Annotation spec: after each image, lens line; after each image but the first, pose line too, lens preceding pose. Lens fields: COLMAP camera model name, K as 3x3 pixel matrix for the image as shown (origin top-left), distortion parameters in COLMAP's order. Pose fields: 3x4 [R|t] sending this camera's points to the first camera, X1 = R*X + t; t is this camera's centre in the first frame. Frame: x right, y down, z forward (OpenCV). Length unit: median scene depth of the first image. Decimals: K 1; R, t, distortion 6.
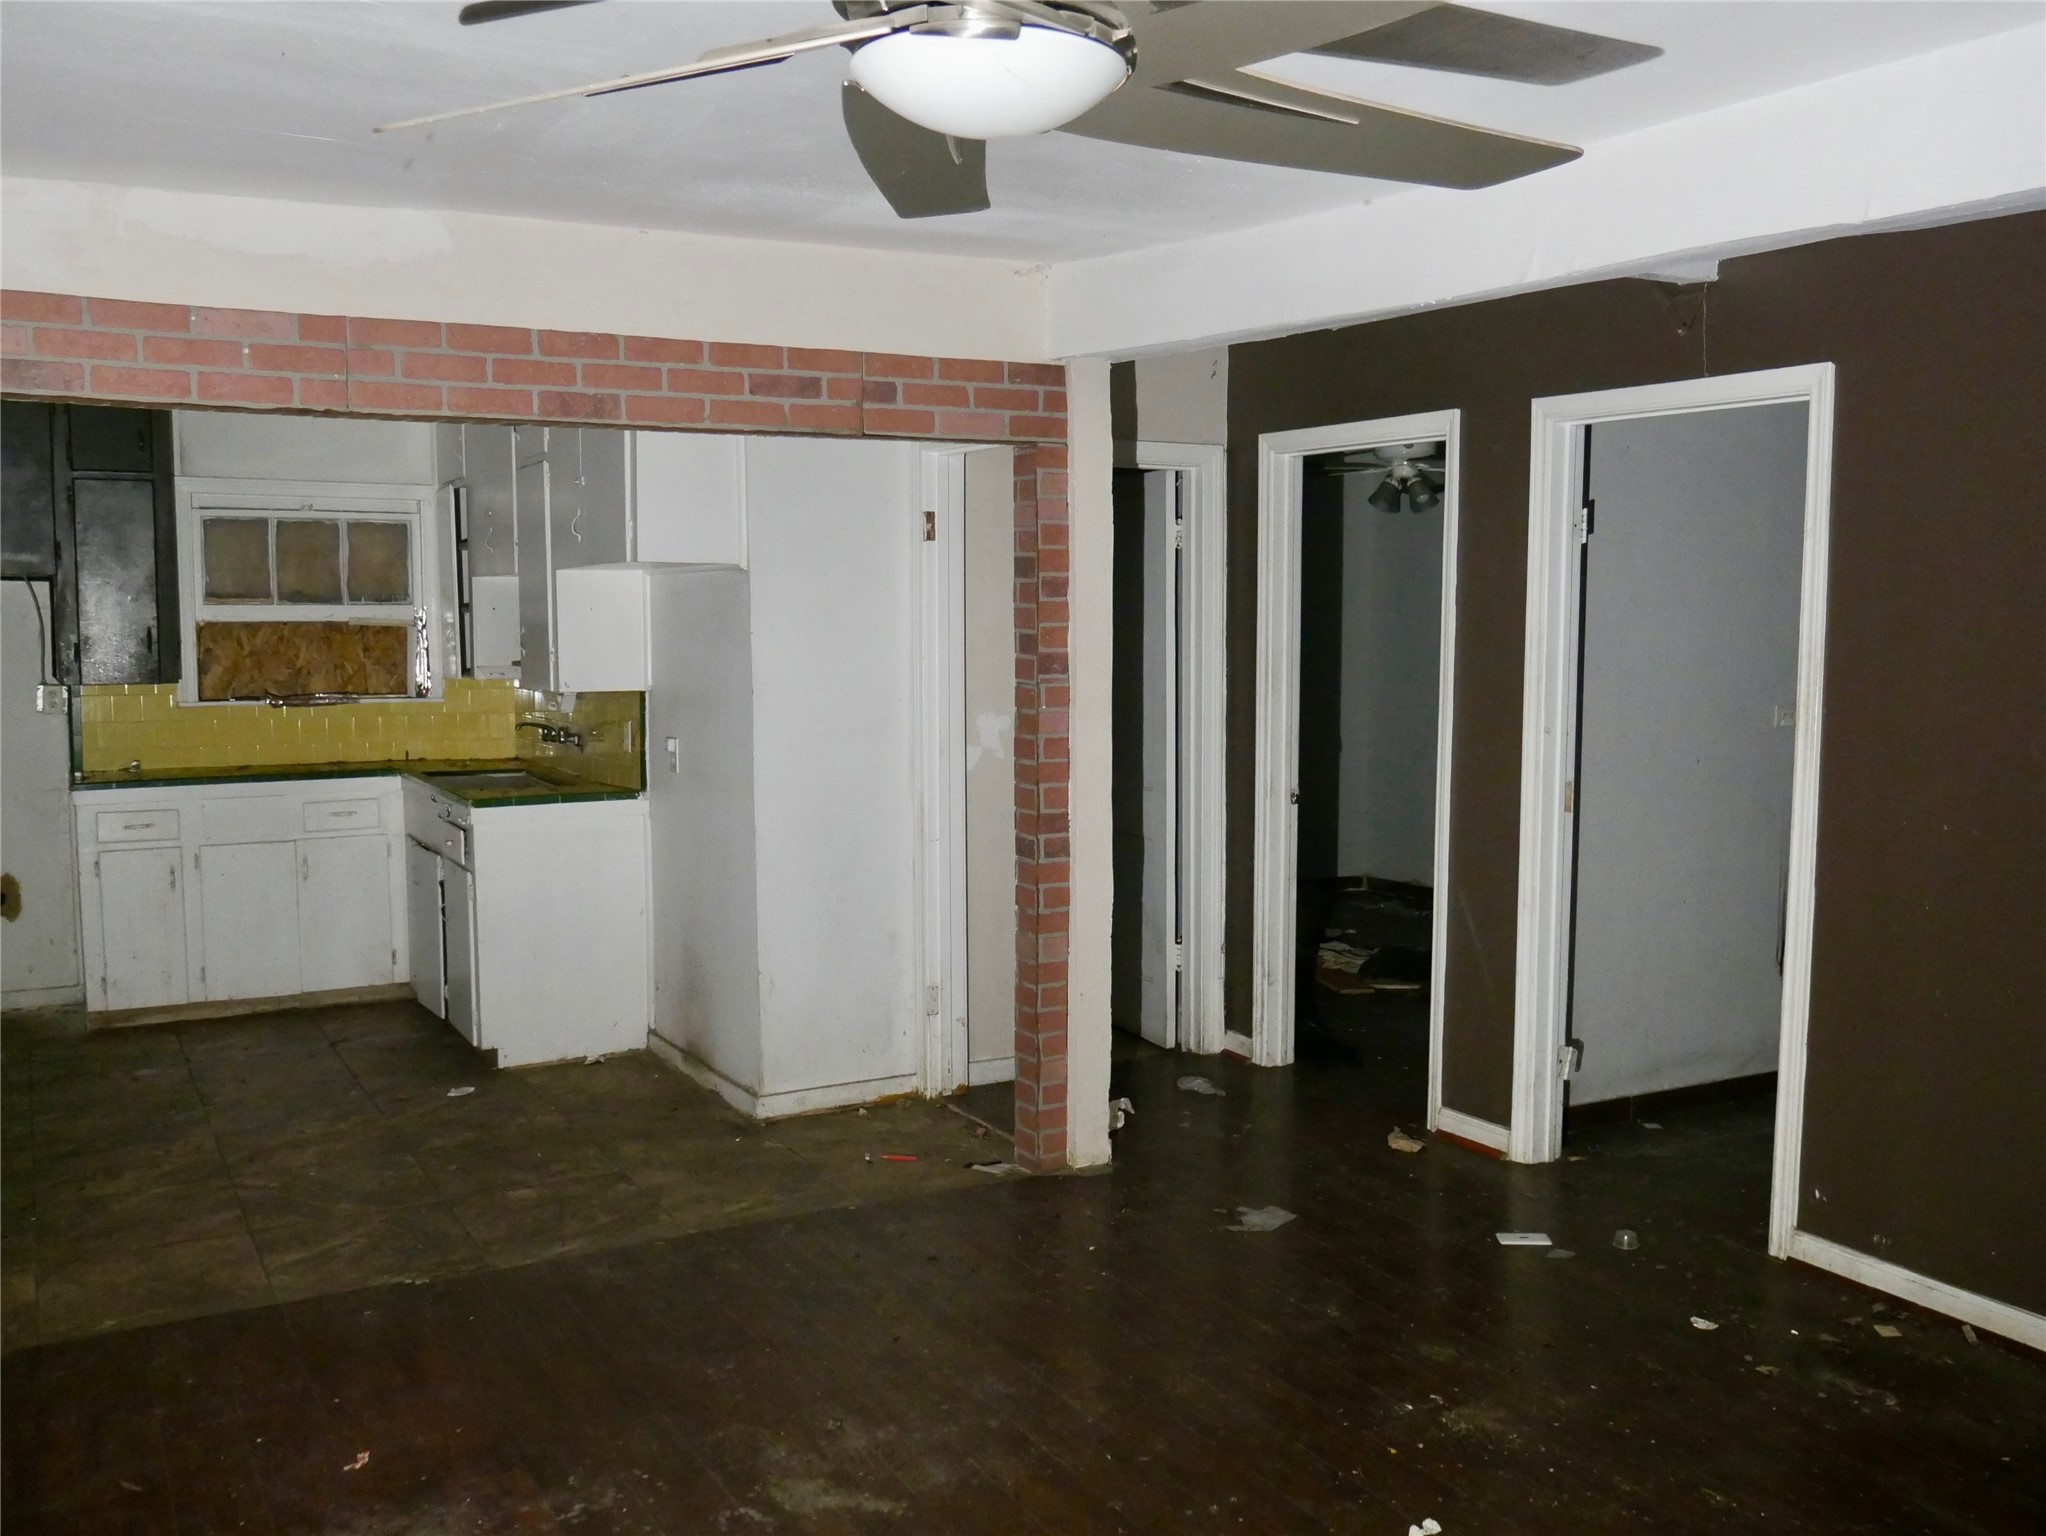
lens RADIAL K [[1850.1, 0, 994.5], [0, 1850.1, 734.8], [0, 0, 1]] dist [-0.001415, 0.006894]
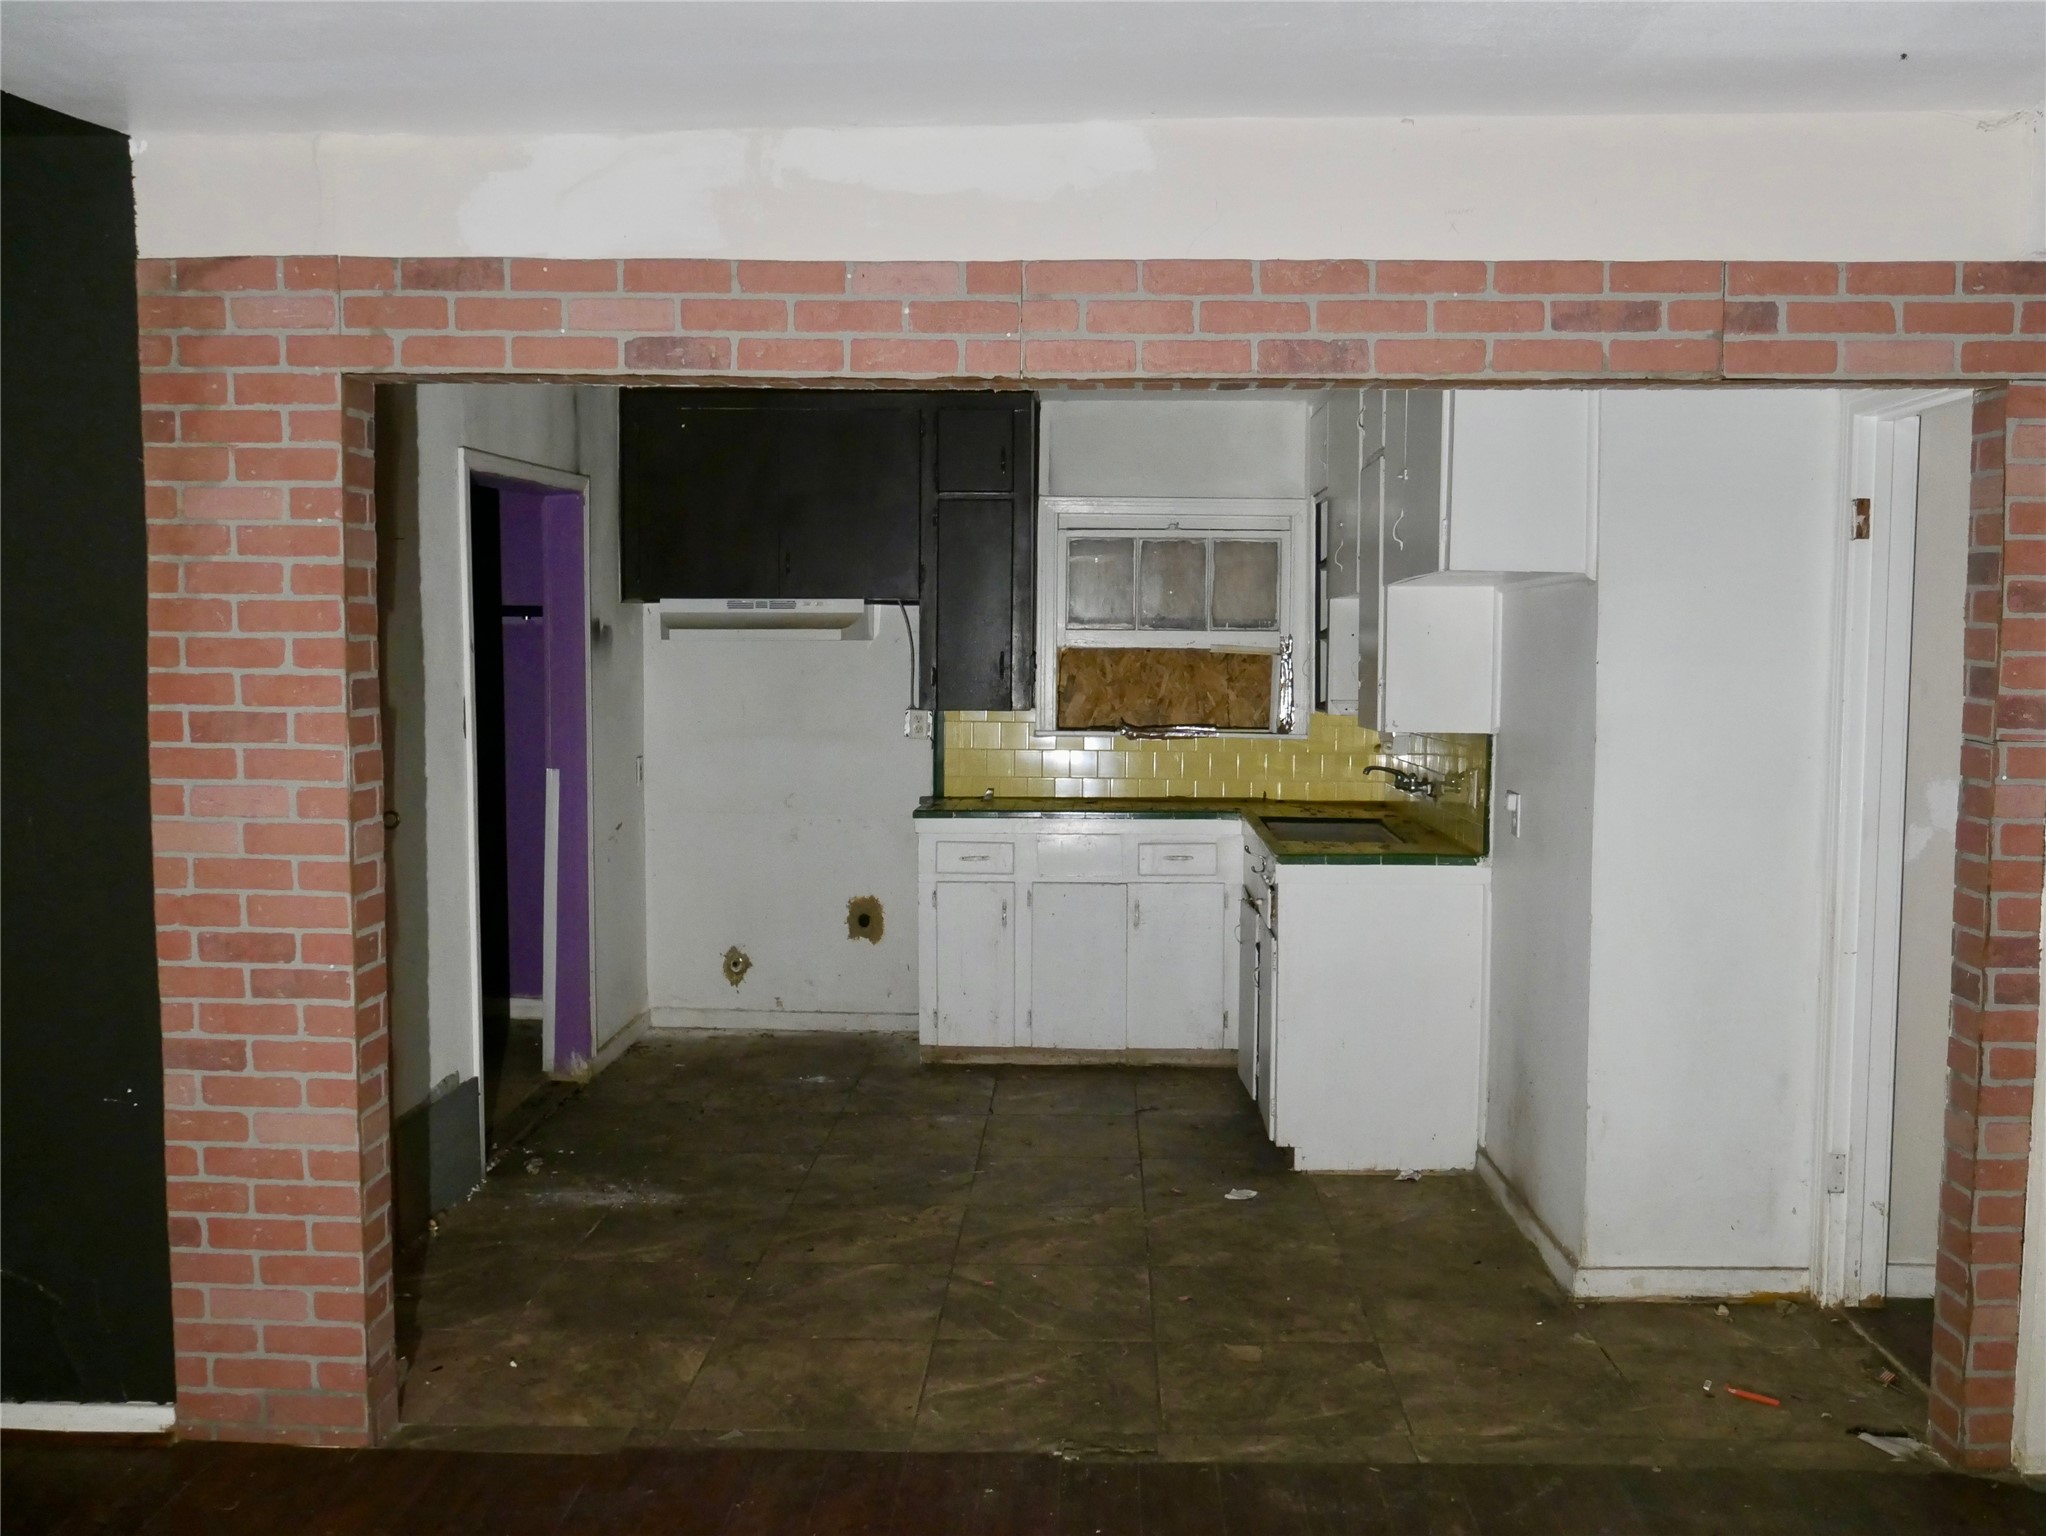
lens RADIAL K [[1829.5, 0, 1023.0], [0, 1829.5, 768.0], [0, 0, 1]] dist [-0.038858, 0.025416]
pose [[0.862133, 0.040781, -0.505039, 0.050902], [-0.042111, 0.999074, 0.008787, -0.009114], [0.504929, 0.013692, 0.863052, 0.255089]]
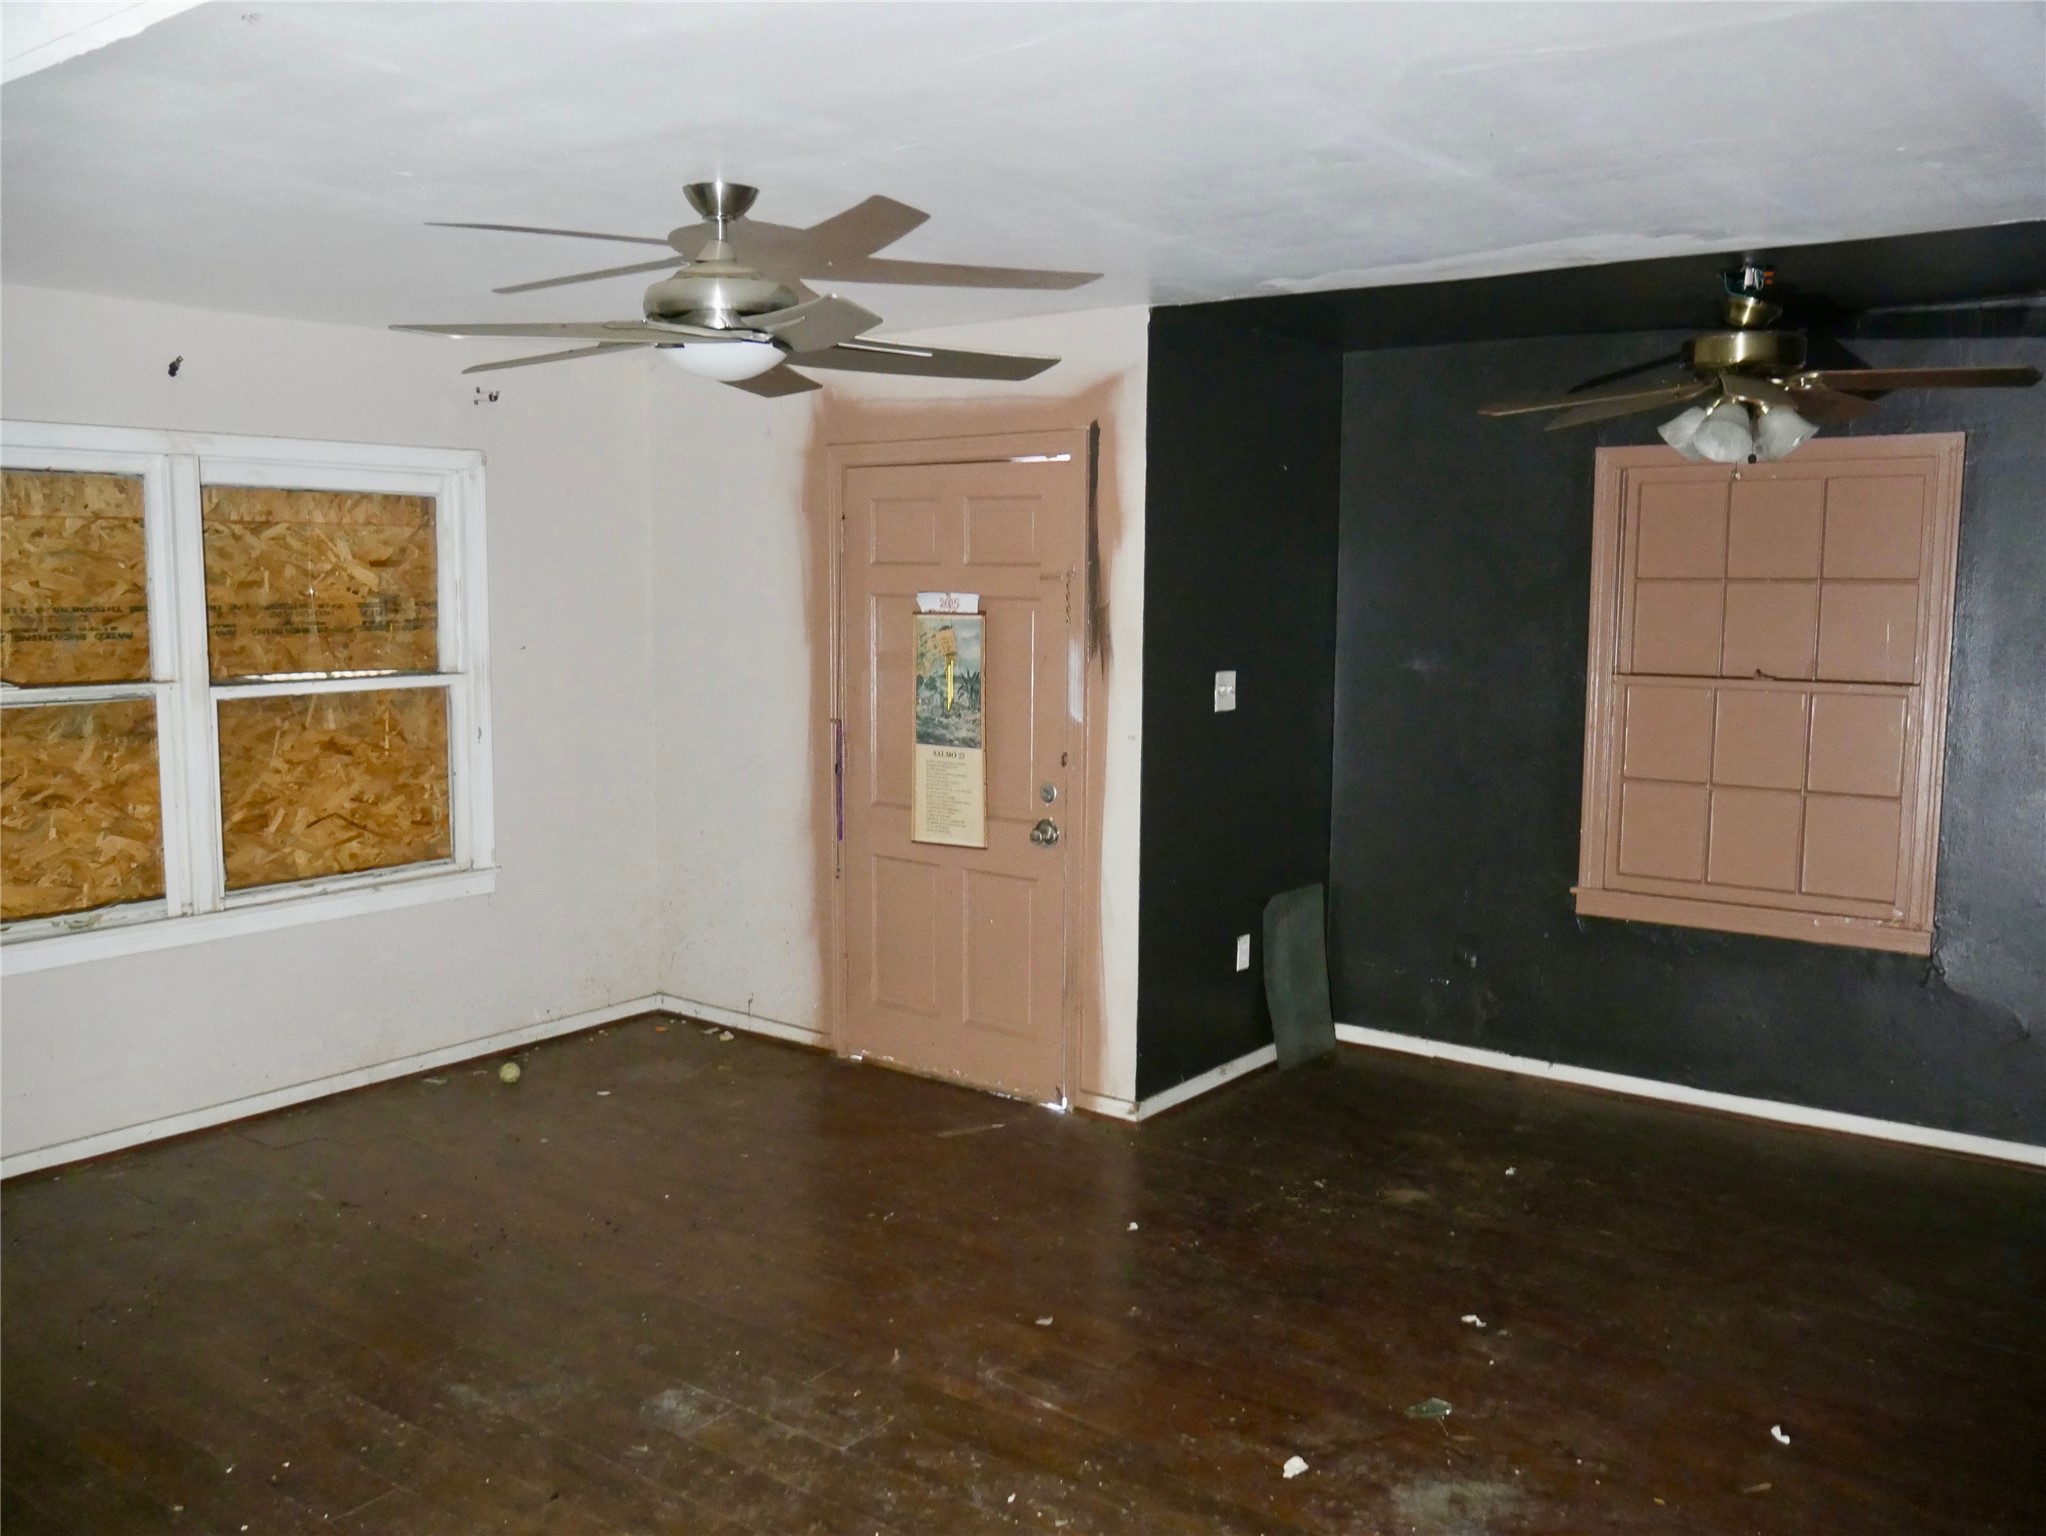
lens RADIAL K [[1700.4, 0, 1023.0], [0, 1700.4, 768.0], [0, 0, 1]] dist [-0.034348, 0.000879]
pose [[-0.905063, 0.046554, -0.422722, 0.178750], [-0.034163, 0.982819, 0.181381, -0.090489], [0.423903, 0.178603, -0.887923, 1.030136]]
